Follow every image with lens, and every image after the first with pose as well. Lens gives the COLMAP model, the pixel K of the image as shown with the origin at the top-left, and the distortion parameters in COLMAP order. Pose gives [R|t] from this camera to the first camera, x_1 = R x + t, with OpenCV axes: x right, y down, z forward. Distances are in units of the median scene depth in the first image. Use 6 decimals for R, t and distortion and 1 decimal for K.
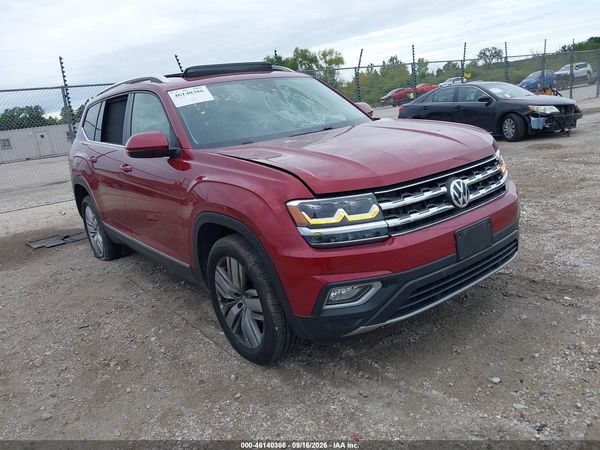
lens RADIAL K [[466.5, 0, 300.0], [0, 466.5, 225.0], [0, 0, 1]] dist [-0.001604, -0.001434]
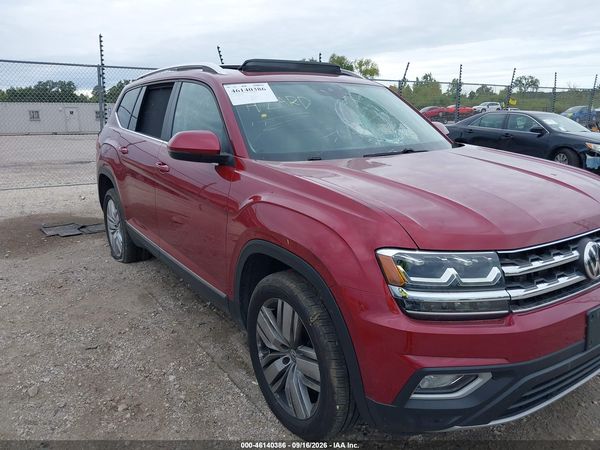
lens RADIAL K [[466.5, 0, 300.0], [0, 466.5, 225.0], [0, 0, 1]] dist [-0.001604, -0.001434]
pose [[0.992014, 0.122984, -0.027986, -0.095760], [-0.123227, 0.992353, -0.007134, -0.047309], [0.026894, 0.010525, 0.999583, 0.168761]]
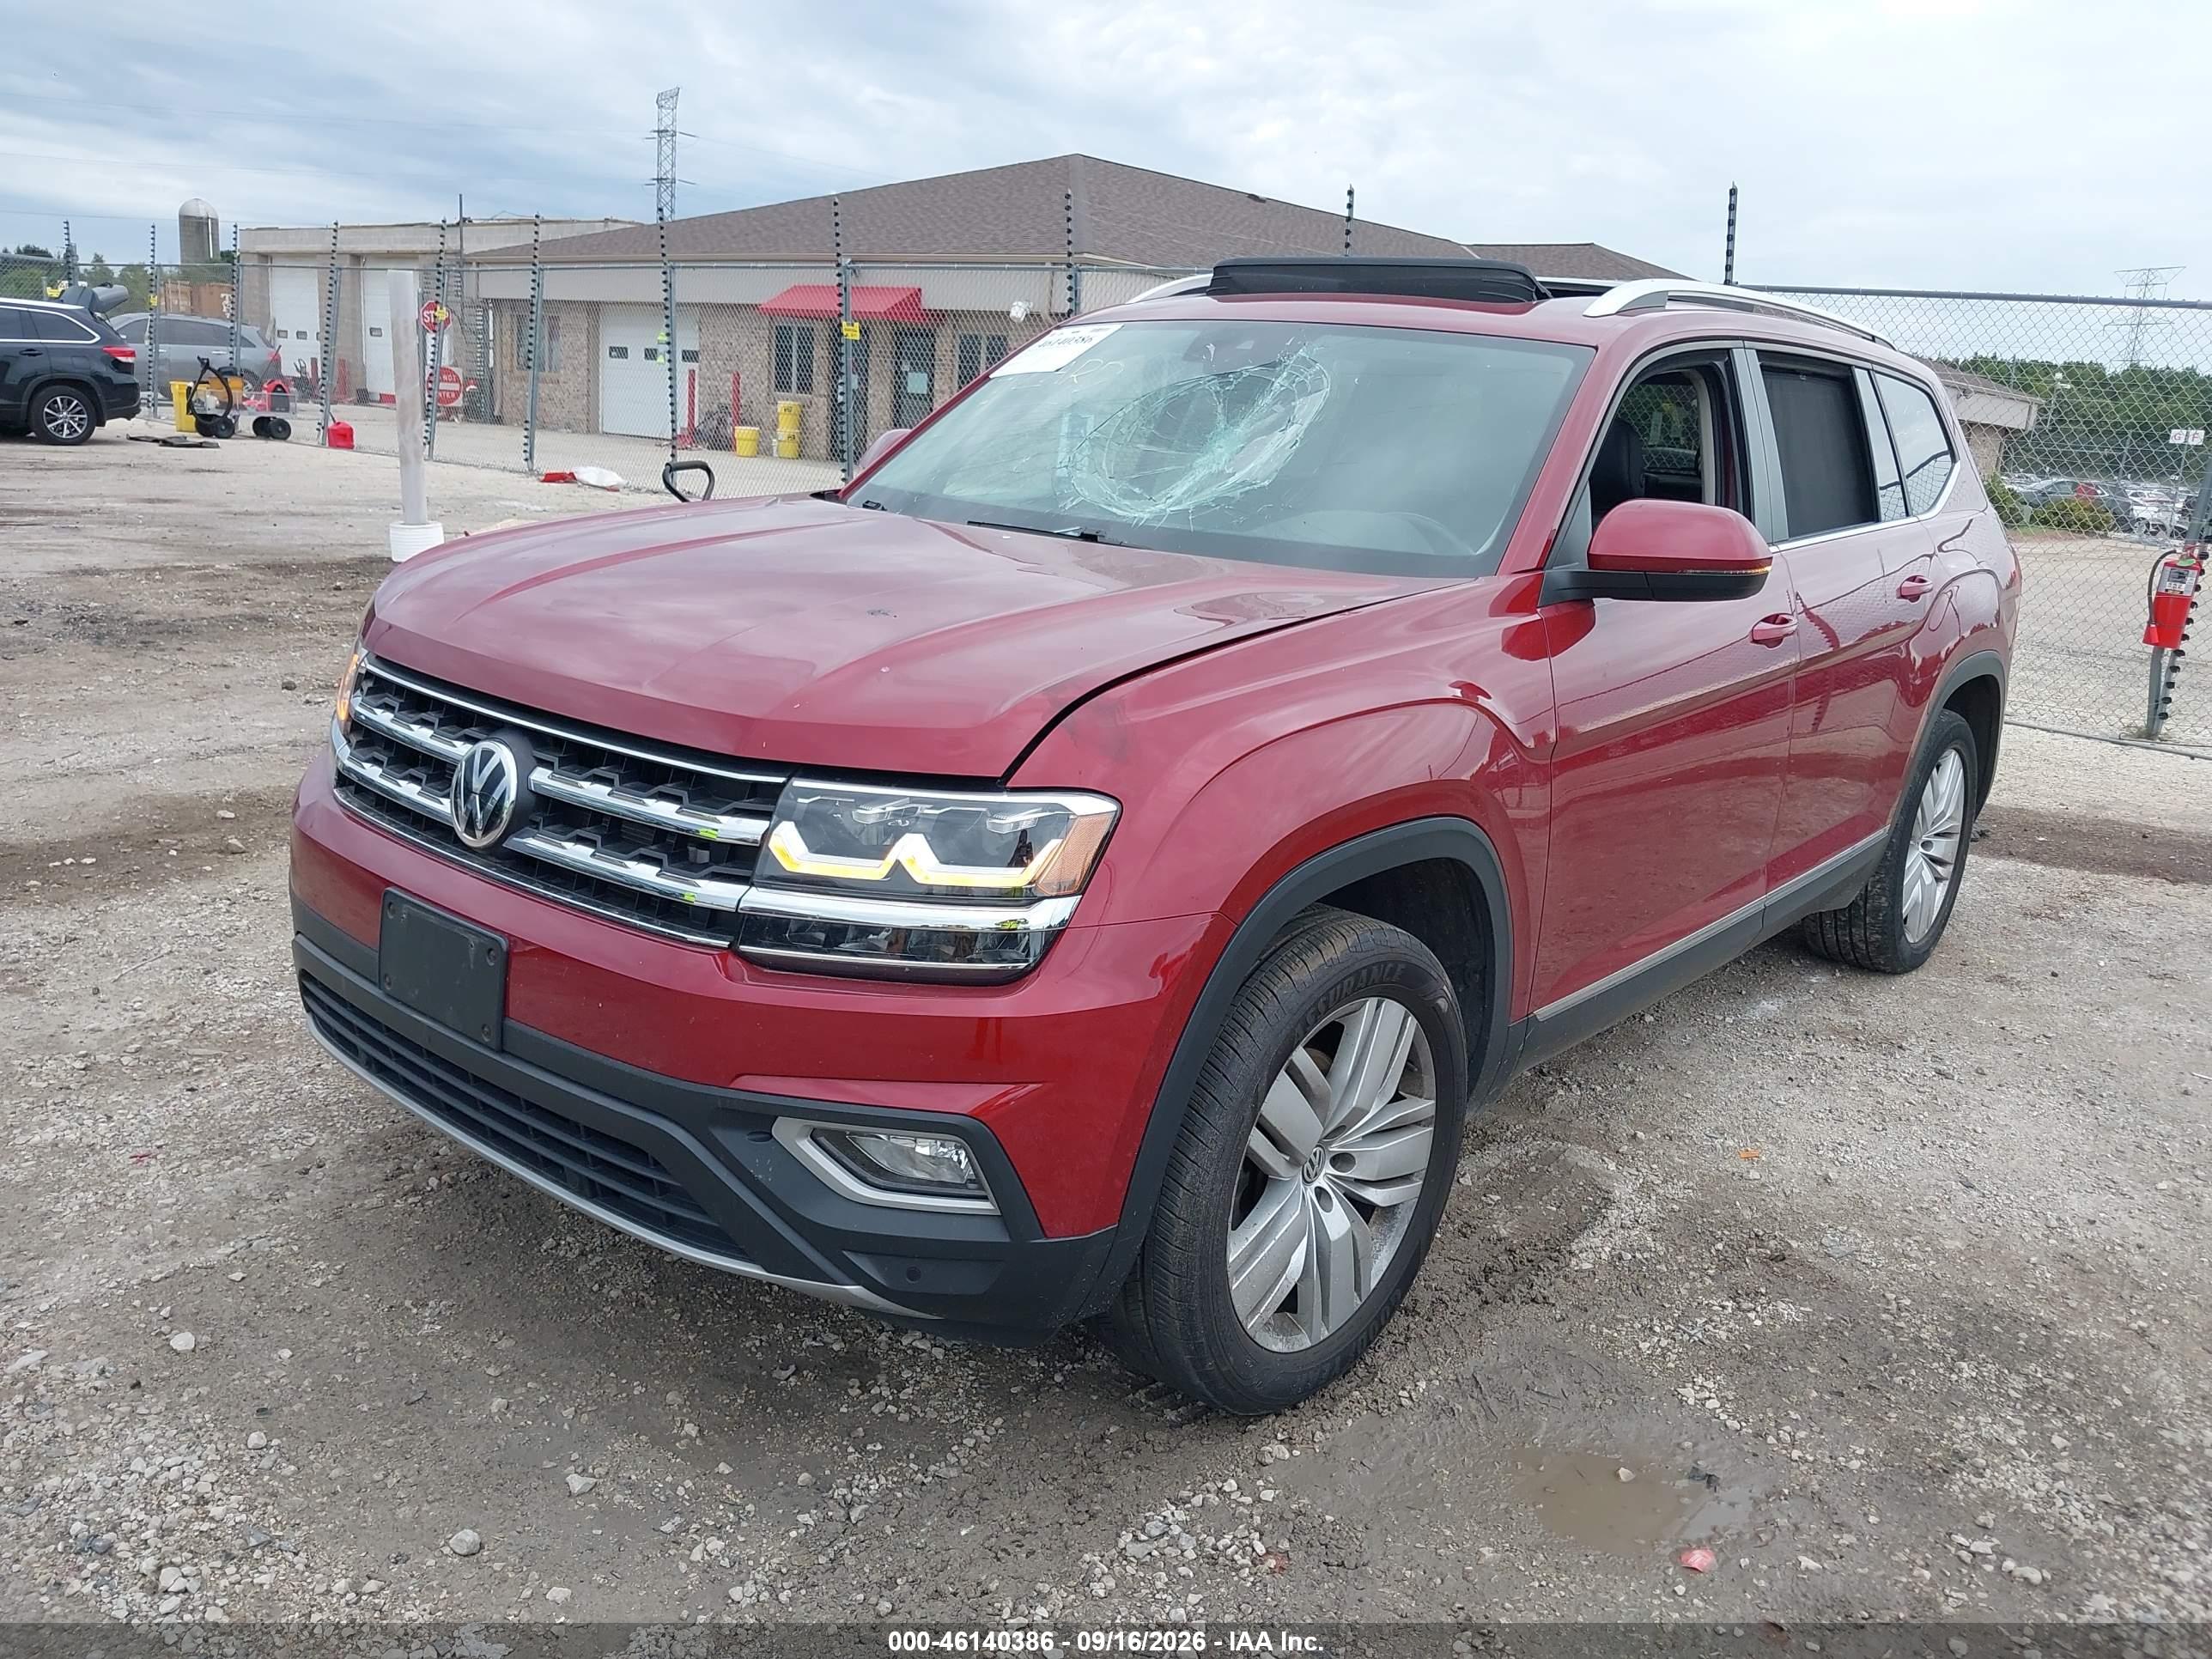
lens RADIAL K [[1708.6, 0, 1119.3], [0, 1708.6, 838.3], [0, 0, 1]] dist [-0.001955, -0.001142]
pose [[0.194148, 0.368530, -0.909116, 1.017428], [-0.331240, 0.896947, 0.292859, -0.351004], [0.923356, 0.244277, 0.296213, 0.811194]]
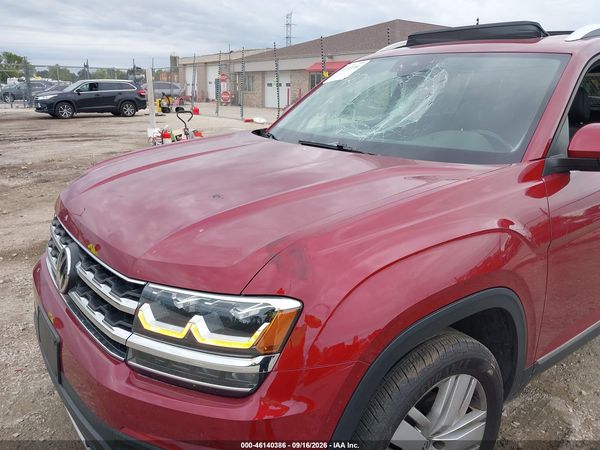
lens RADIAL K [[466.0, 0, 318.1], [0, 466.0, 226.9], [0, 0, 1]] dist [-0.026349, 0.003876]
pose [[0.006373, 0.394964, -0.918675, 0.695196], [-0.266880, 0.886042, 0.379083, -0.349099], [0.963709, 0.242760, 0.111055, 0.965622]]
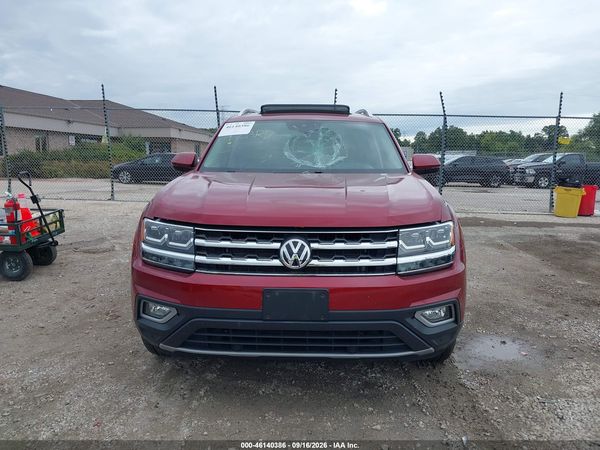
lens RADIAL K [[463.5, 0, 303.6], [0, 463.5, 227.4], [0, 0, 1]] dist [-0.001955, -0.001142]
pose [[0.767572, 0.220120, -0.601980, 0.697582], [-0.255391, 0.966440, 0.027745, -0.115402], [0.587884, 0.132444, 0.798029, 0.198117]]
